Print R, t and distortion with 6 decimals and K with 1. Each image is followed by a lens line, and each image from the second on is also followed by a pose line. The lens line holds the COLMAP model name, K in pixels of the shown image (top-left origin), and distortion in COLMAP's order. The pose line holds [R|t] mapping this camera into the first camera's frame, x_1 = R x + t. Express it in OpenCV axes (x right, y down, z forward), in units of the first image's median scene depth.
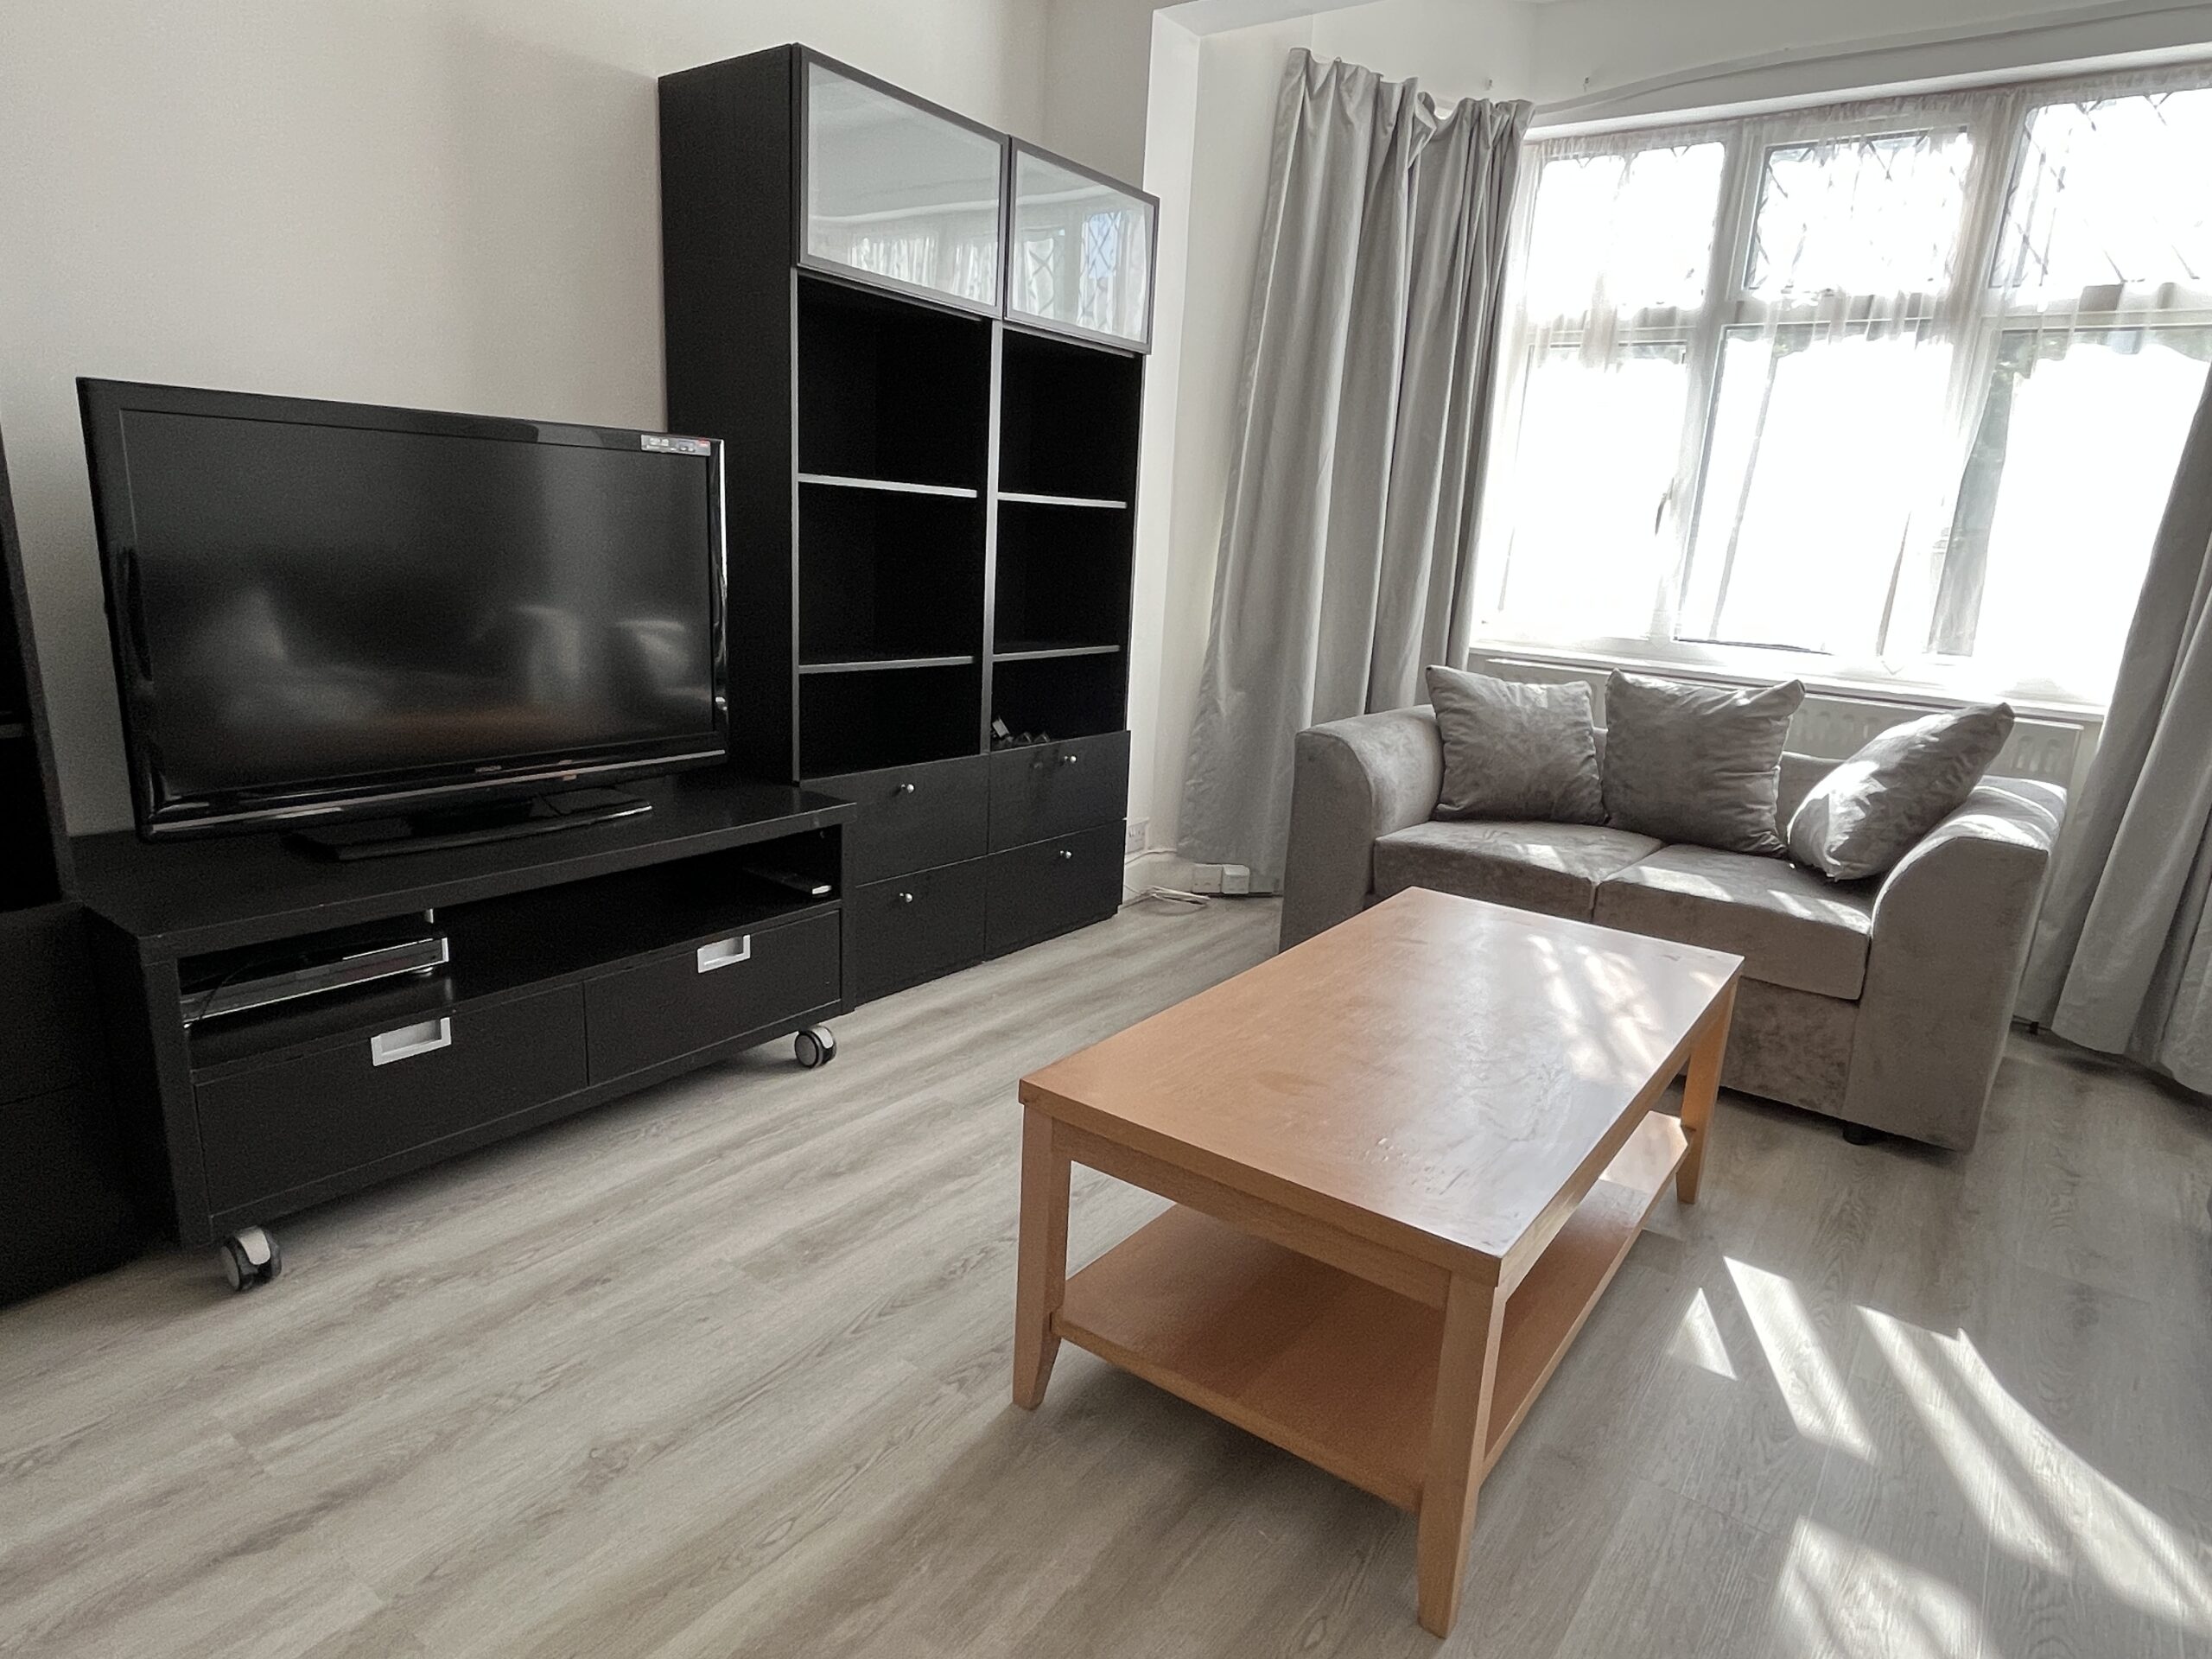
lens RADIAL K [[1282.9, 0, 1106.0], [0, 1282.9, 829.5], [0, 0, 1]] dist [-0.000706, -0.000566]
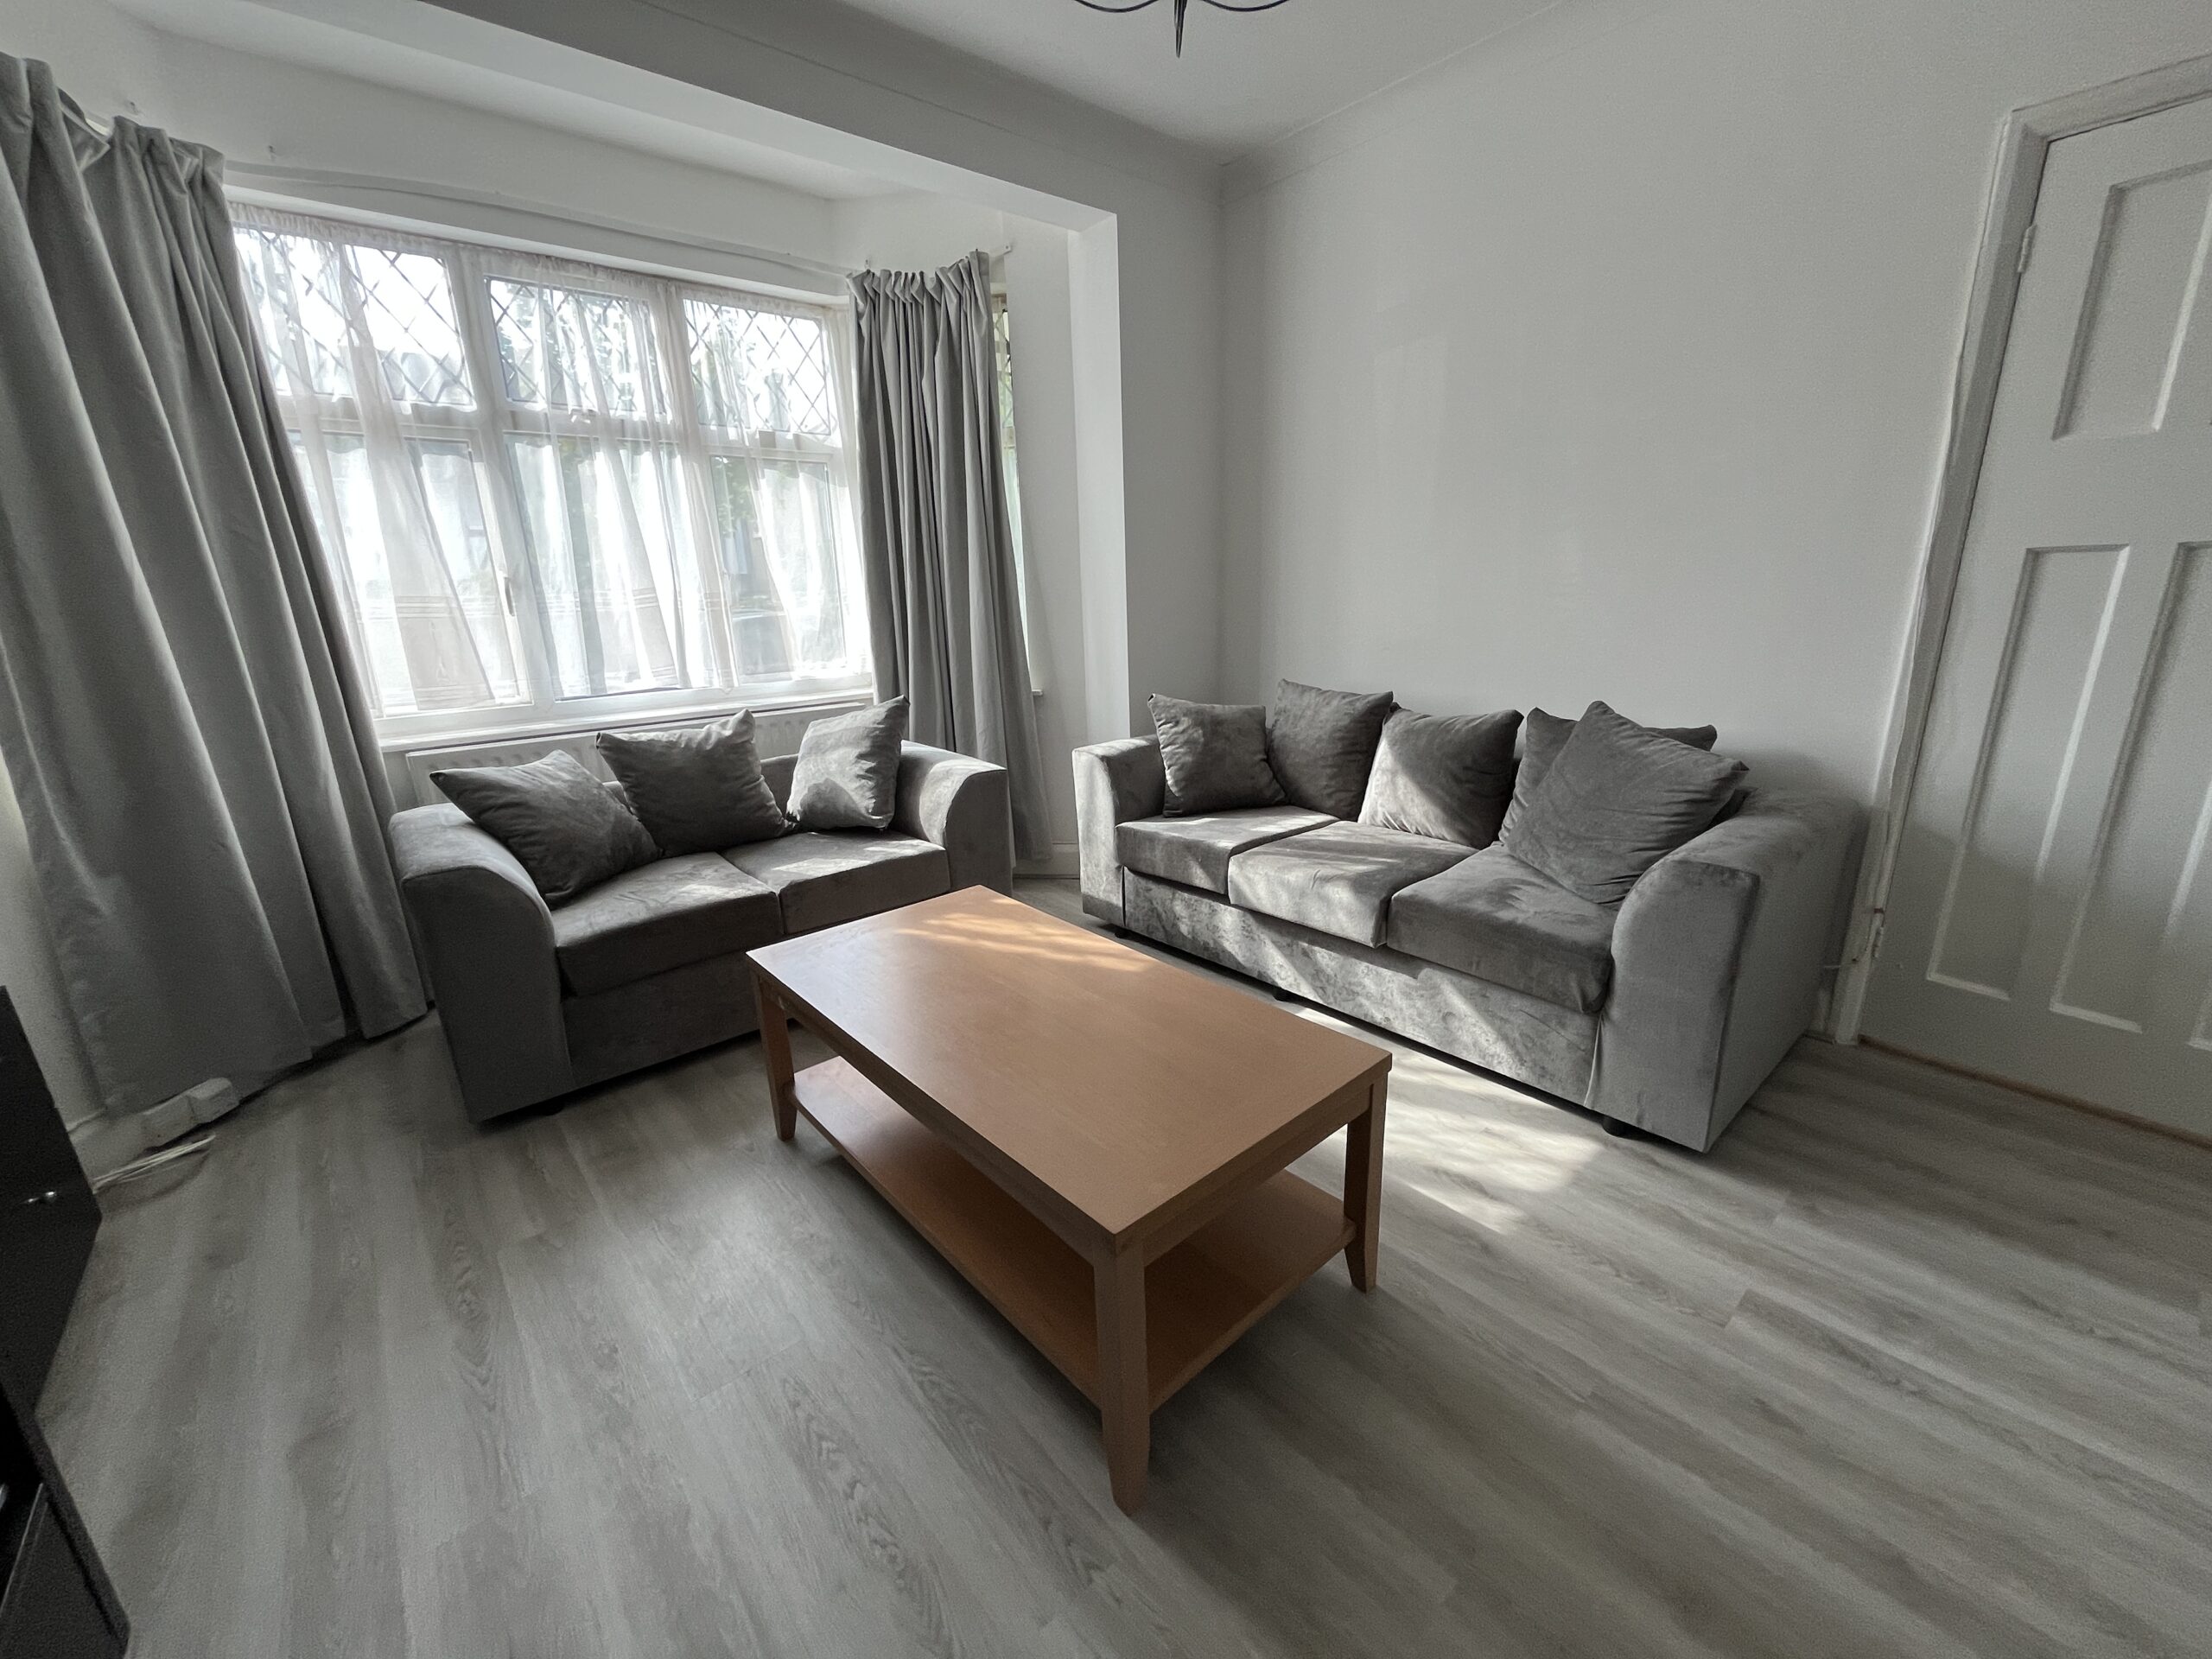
lens RADIAL K [[898.2, 0, 1106.0], [0, 898.2, 829.5], [0, 0, 1]] dist [-0.001686, -0.000118]
pose [[0.216177, -0.320299, 0.922321, -0.294572], [0.272287, 0.926957, 0.258090, -0.133763], [-0.937618, 0.195343, 0.287600, 0.366254]]
